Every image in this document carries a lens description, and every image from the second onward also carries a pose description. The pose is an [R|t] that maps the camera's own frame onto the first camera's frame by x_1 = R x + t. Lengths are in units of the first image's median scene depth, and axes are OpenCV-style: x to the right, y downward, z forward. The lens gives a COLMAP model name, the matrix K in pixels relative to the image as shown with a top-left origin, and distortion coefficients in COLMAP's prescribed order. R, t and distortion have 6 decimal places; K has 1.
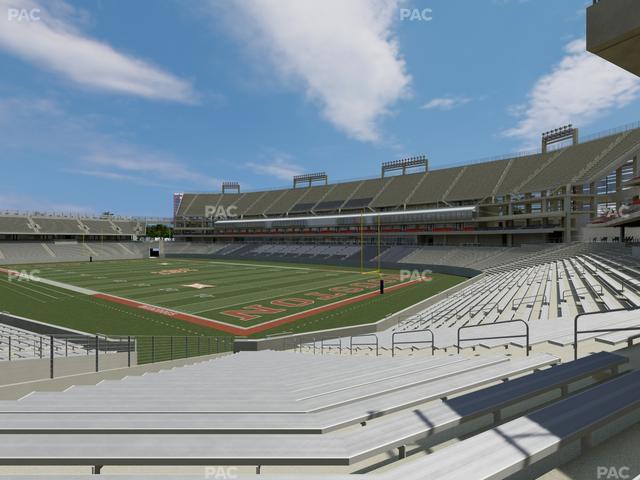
lens RADIAL K [[319.8, 0, 320.0], [0, 319.8, 240.0], [0, 0, 1]] dist [-0.000586, 0.000131]
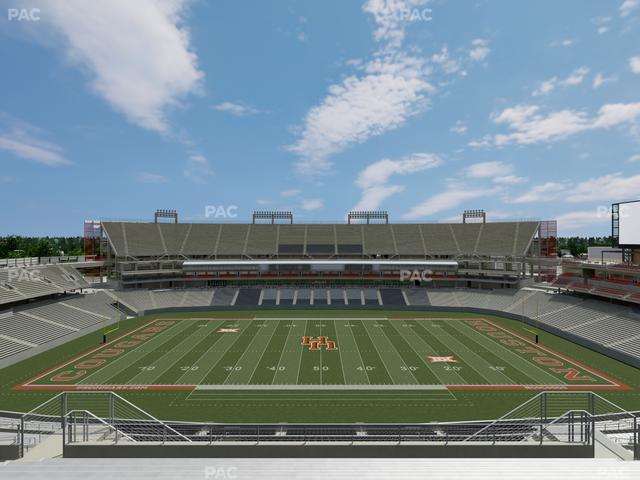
lens RADIAL K [[319.8, 0, 320.0], [0, 319.8, 240.0], [0, 0, 1]] dist [-0.000586, 0.000131]
pose [[0.805762, 0.000222, 0.592239, -0.616670], [-0.000172, 1.000000, -0.000141, -0.136091], [-0.592239, 0.000012, 0.805762, 0.096448]]
